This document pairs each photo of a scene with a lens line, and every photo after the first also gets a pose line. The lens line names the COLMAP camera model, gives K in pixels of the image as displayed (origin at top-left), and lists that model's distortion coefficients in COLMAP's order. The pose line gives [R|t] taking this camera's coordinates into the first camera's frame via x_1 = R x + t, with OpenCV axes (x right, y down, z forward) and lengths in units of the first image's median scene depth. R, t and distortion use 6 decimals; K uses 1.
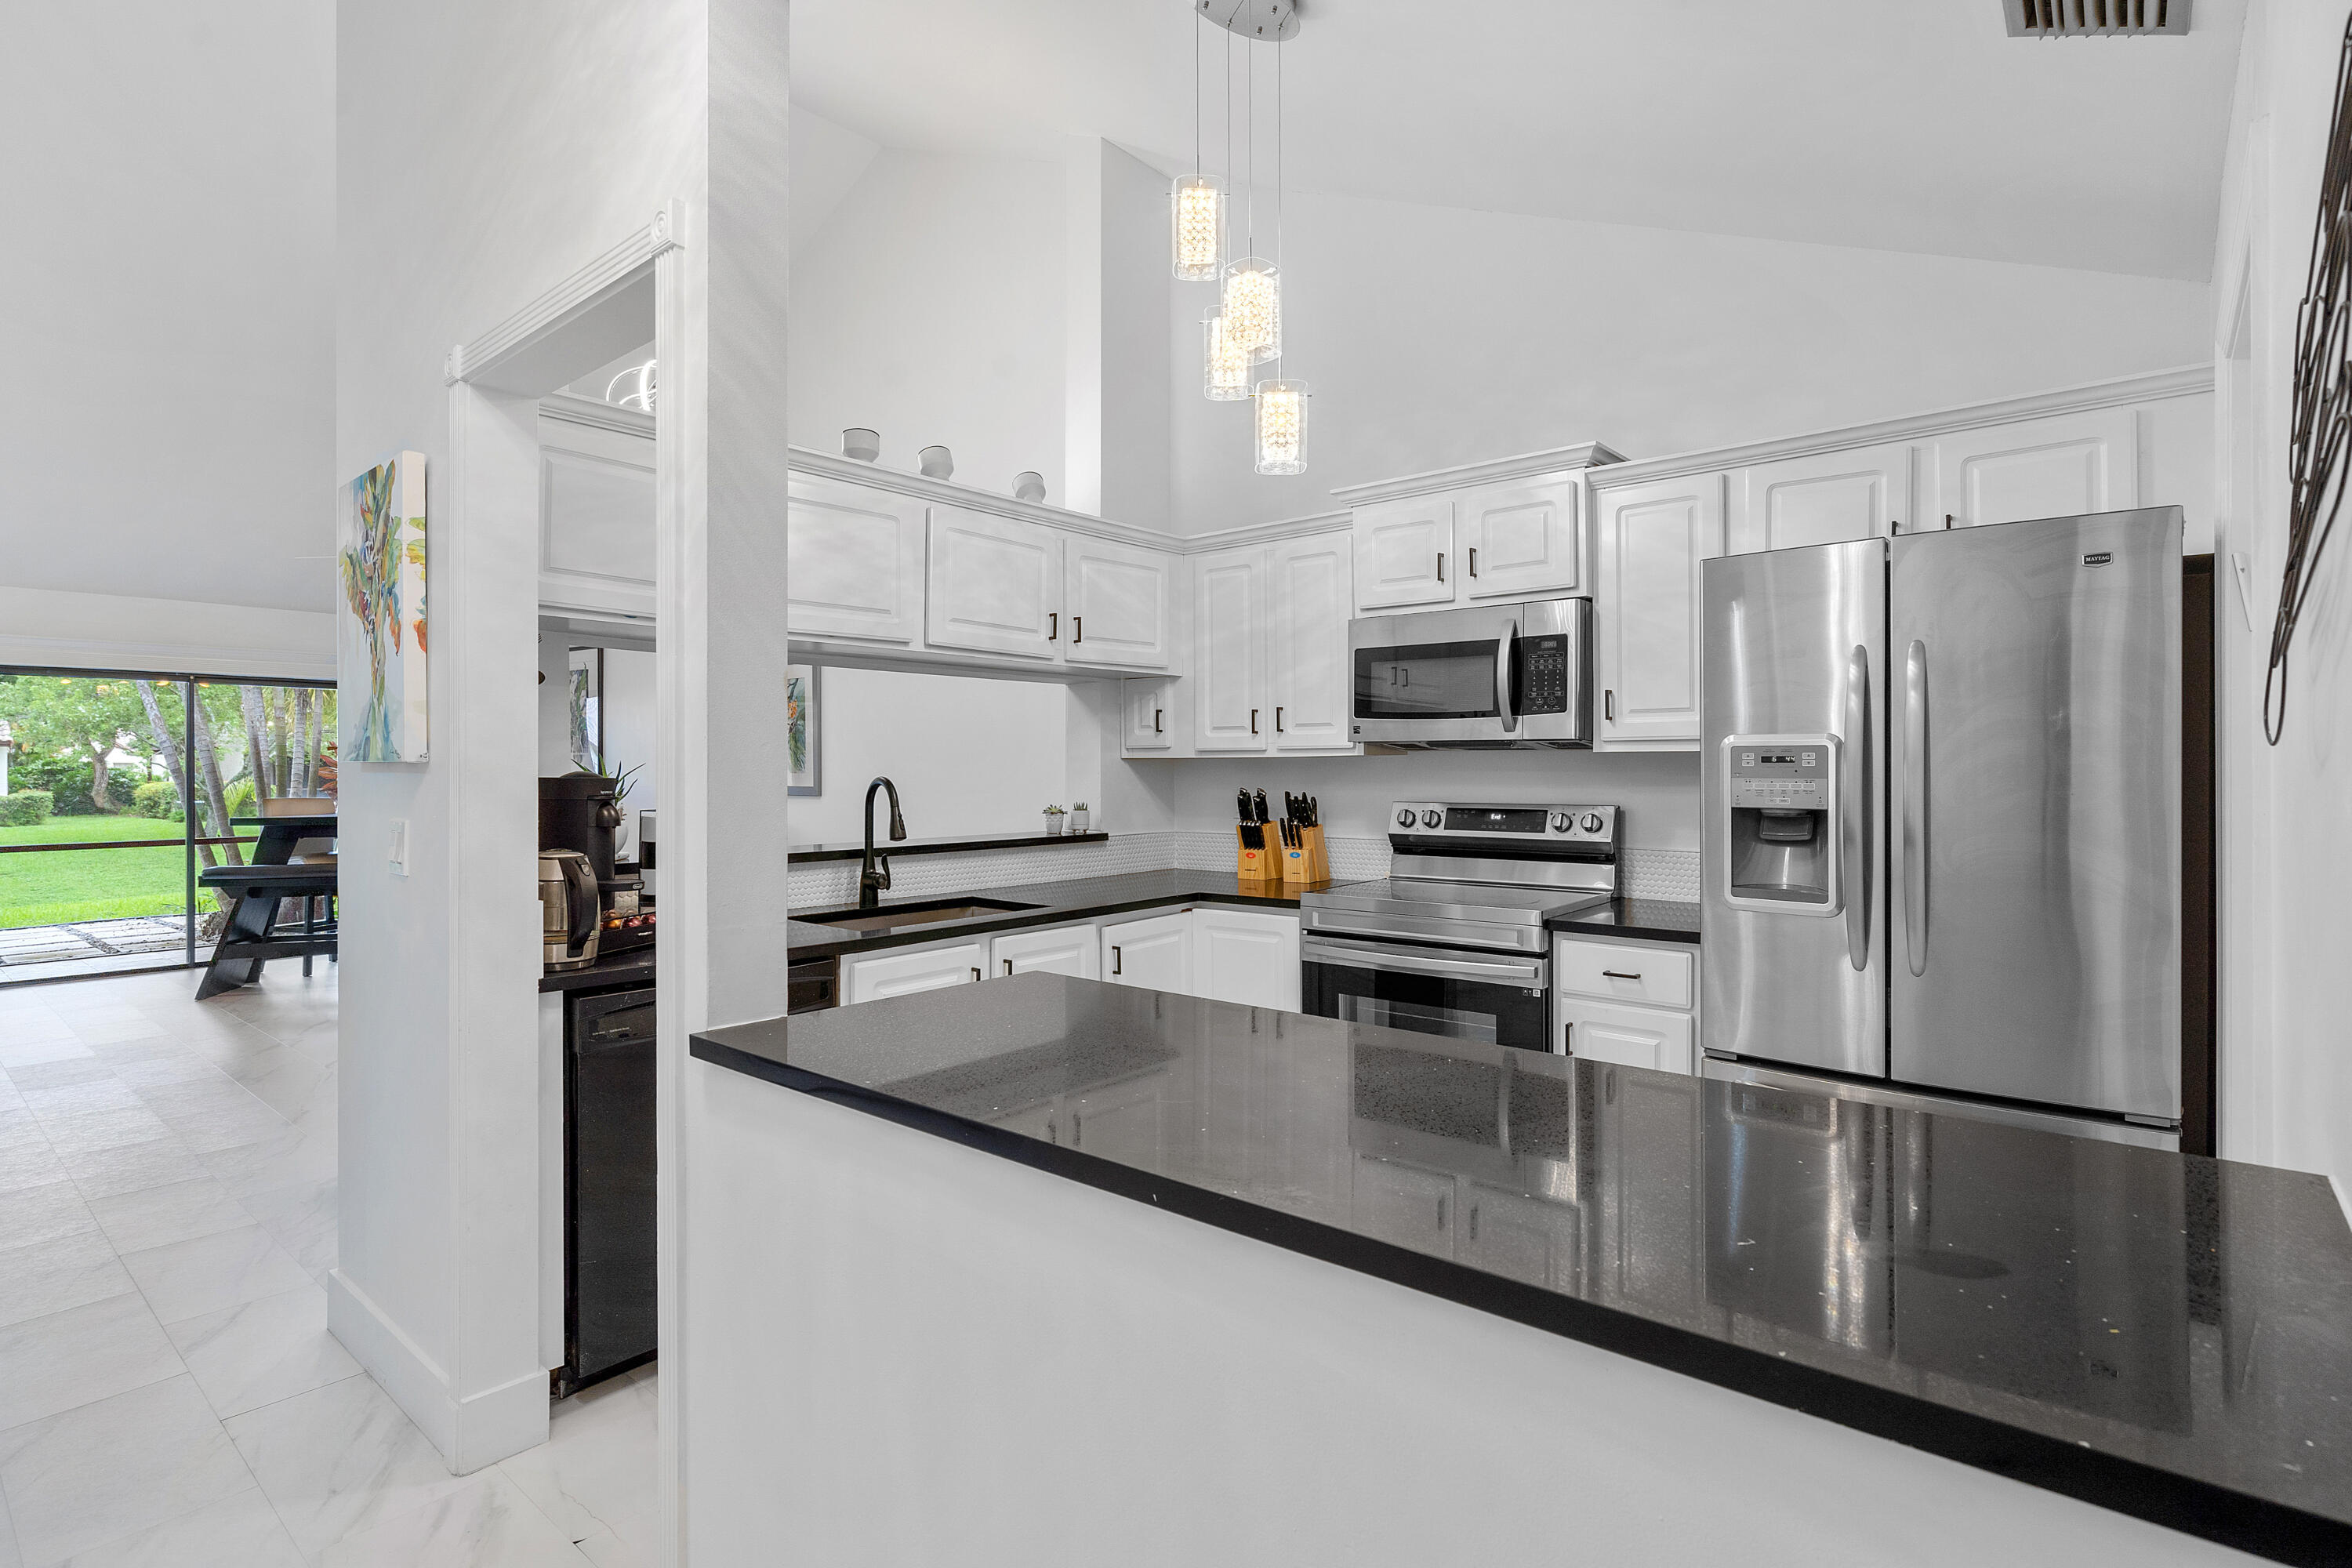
lens RADIAL K [[1141.7, 0, 1163.5], [0, 1141.7, 757.3], [0, 0, 1]] dist [0.000703, -0.000157]
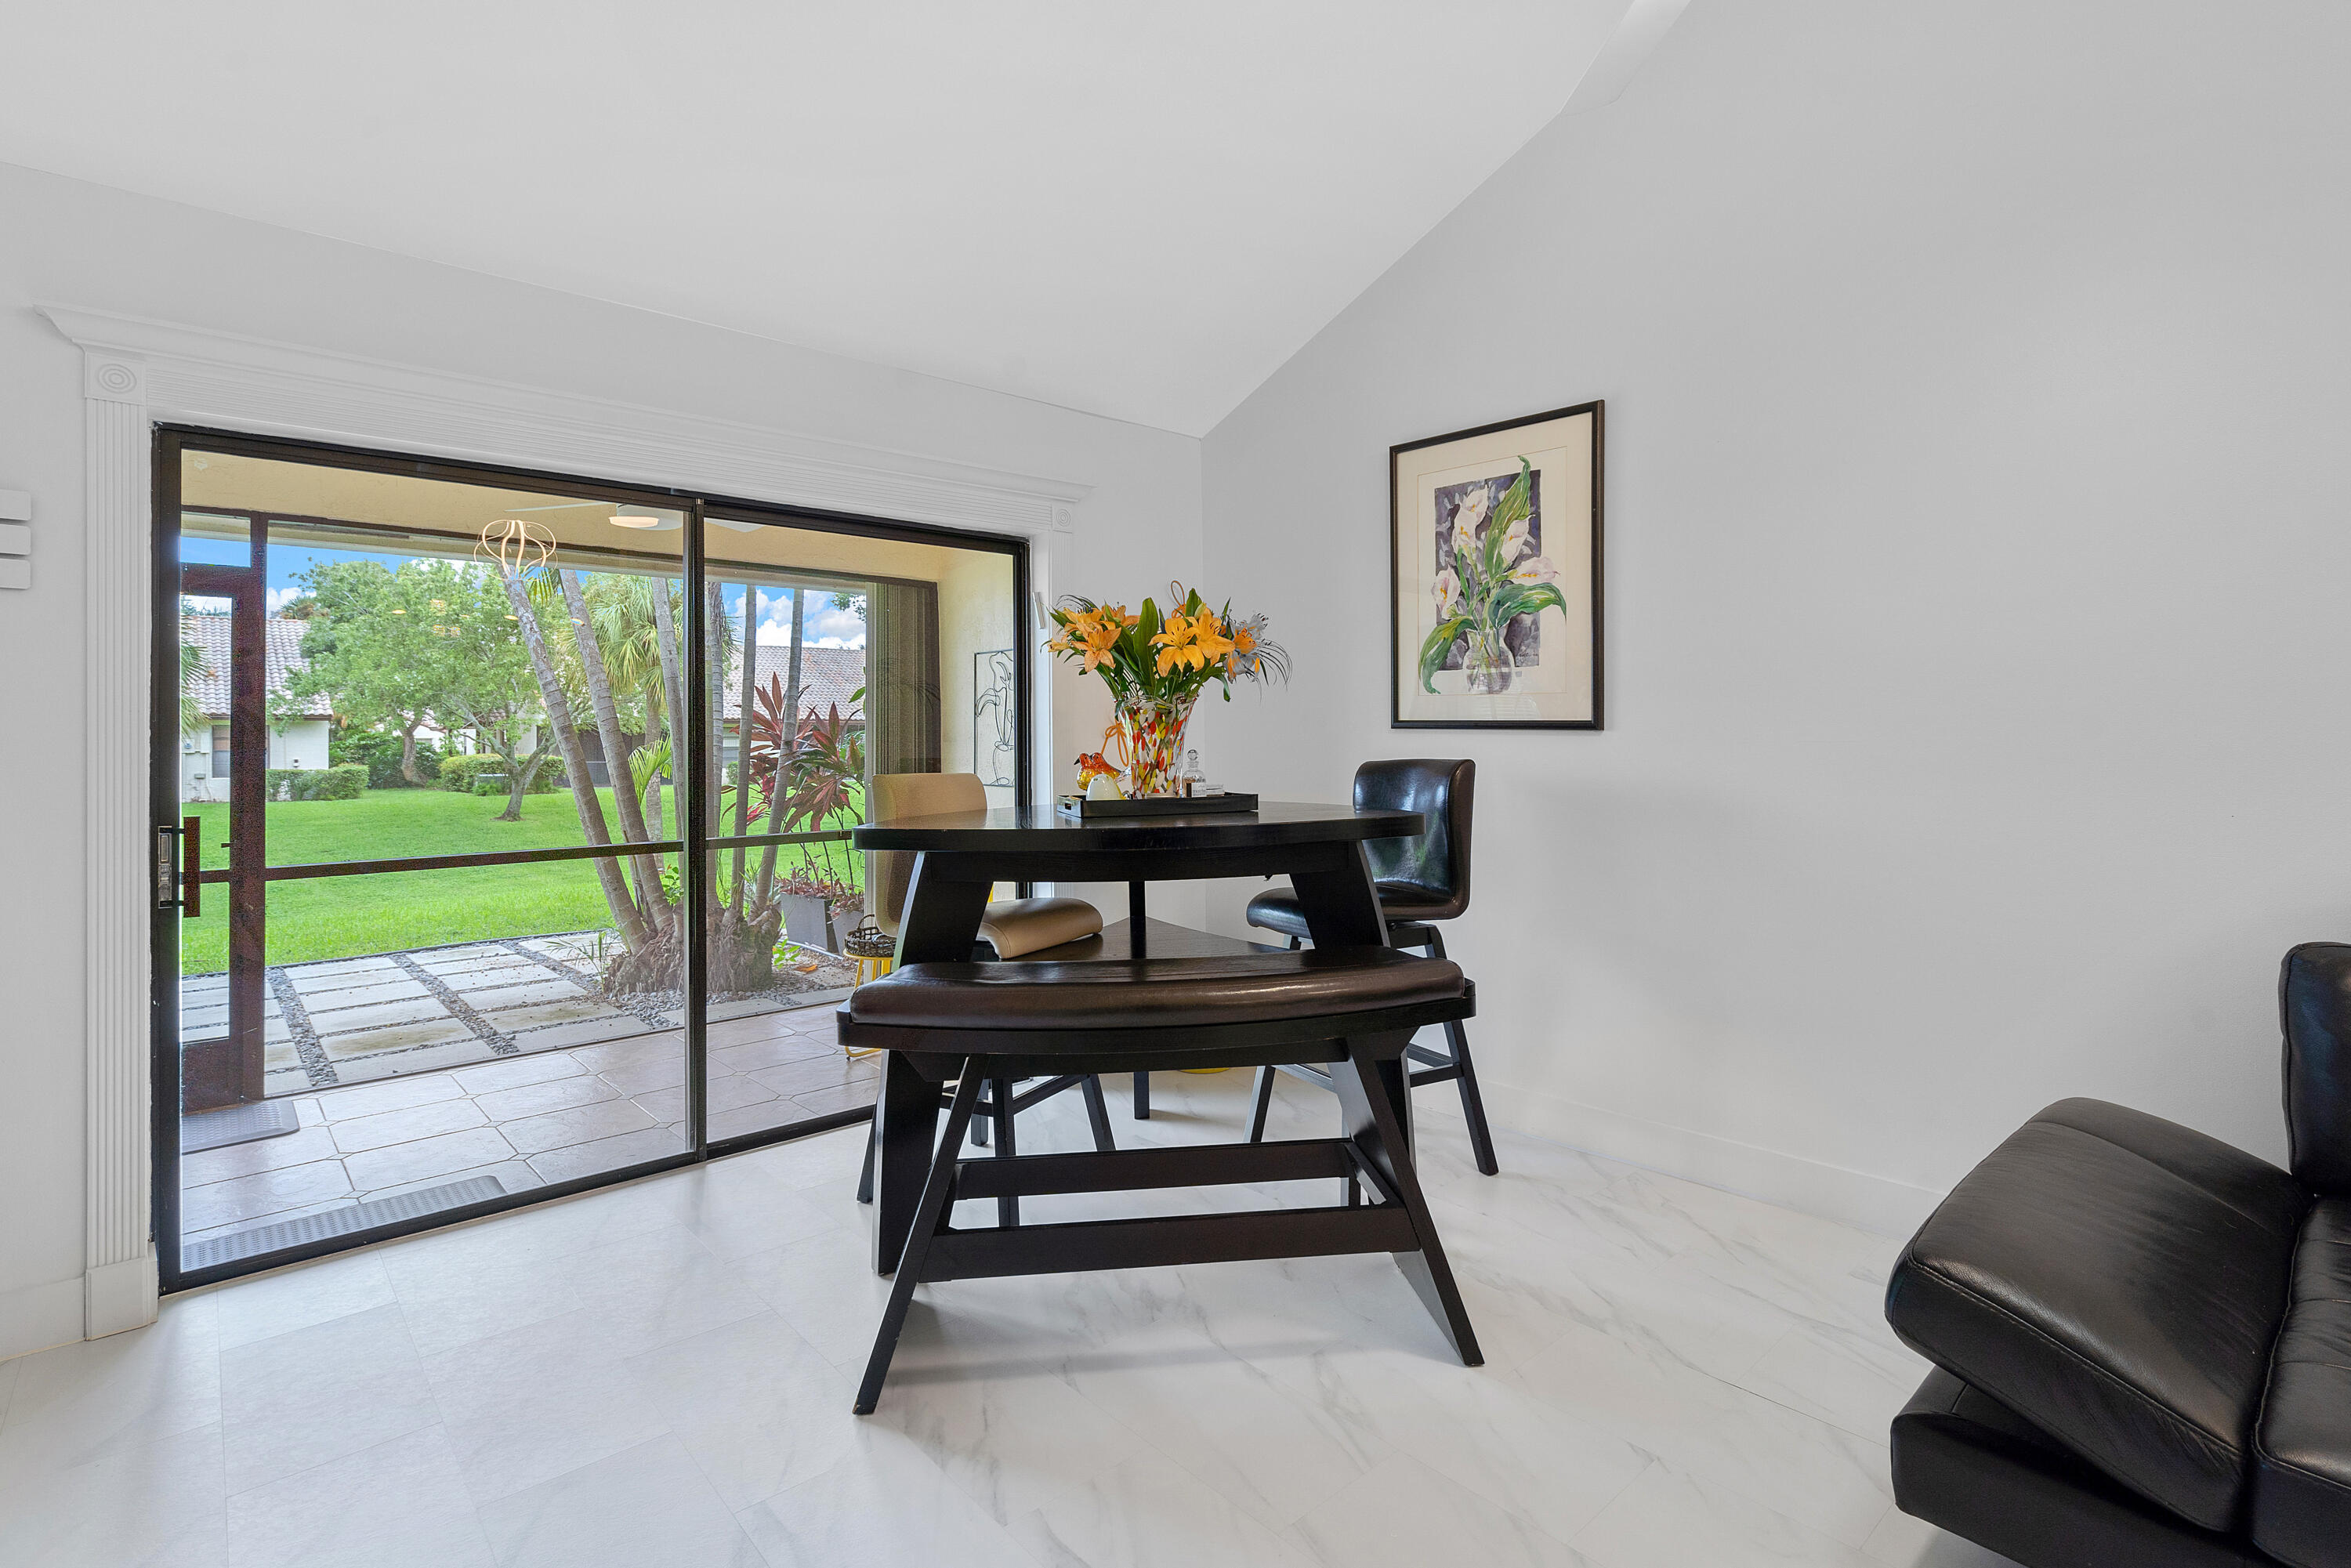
lens RADIAL K [[1113.1, 0, 1178.8], [0, 1113.1, 723.8], [0, 0, 1]] dist [-0.001576, -0.000076]
pose [[0.990389, -0.006944, -0.138137, -0.135646], [0.006093, 0.999960, -0.006583, 0.004467], [0.138178, 0.005678, 0.990391, 0.133962]]
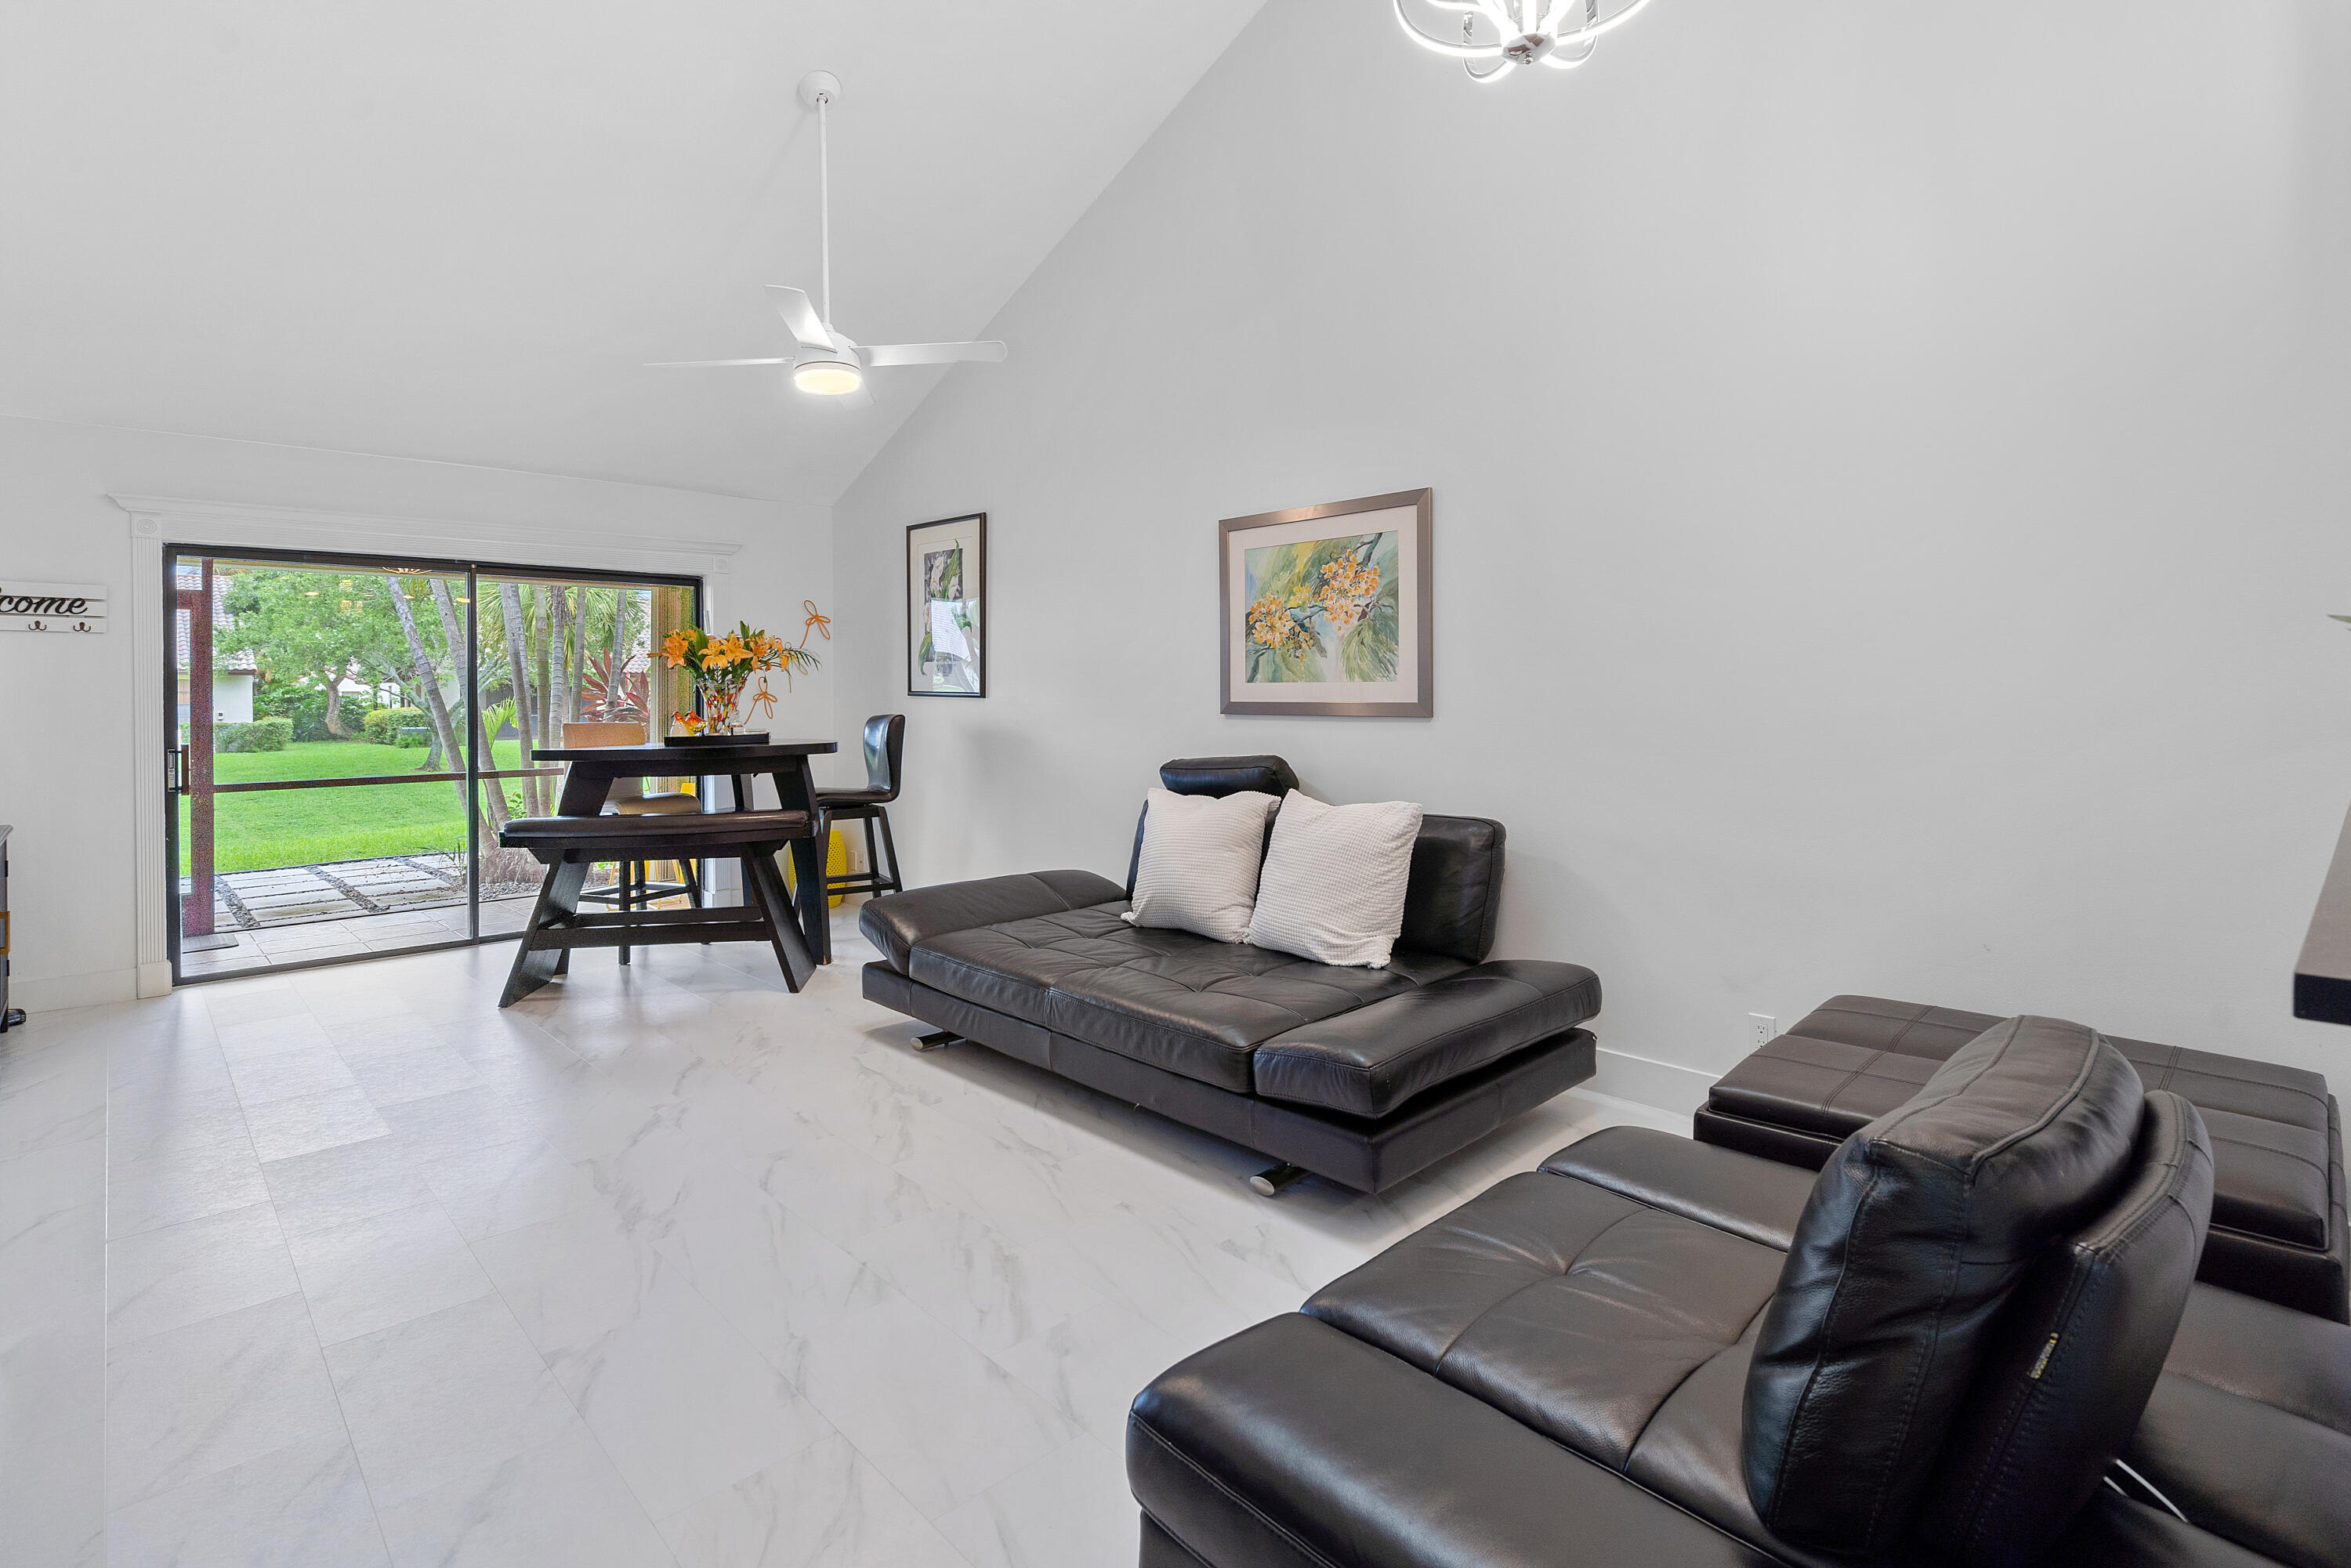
lens RADIAL K [[1140.1, 0, 1171.1], [0, 1140.1, 687.6], [0, 0, 1]] dist [-0.000231, -0.000004]
pose [[0.993622, -0.005671, -0.112617, -0.066448], [0.006210, 0.999971, 0.004435, 0.002475], [0.112589, -0.005106, 0.993629, 0.065027]]
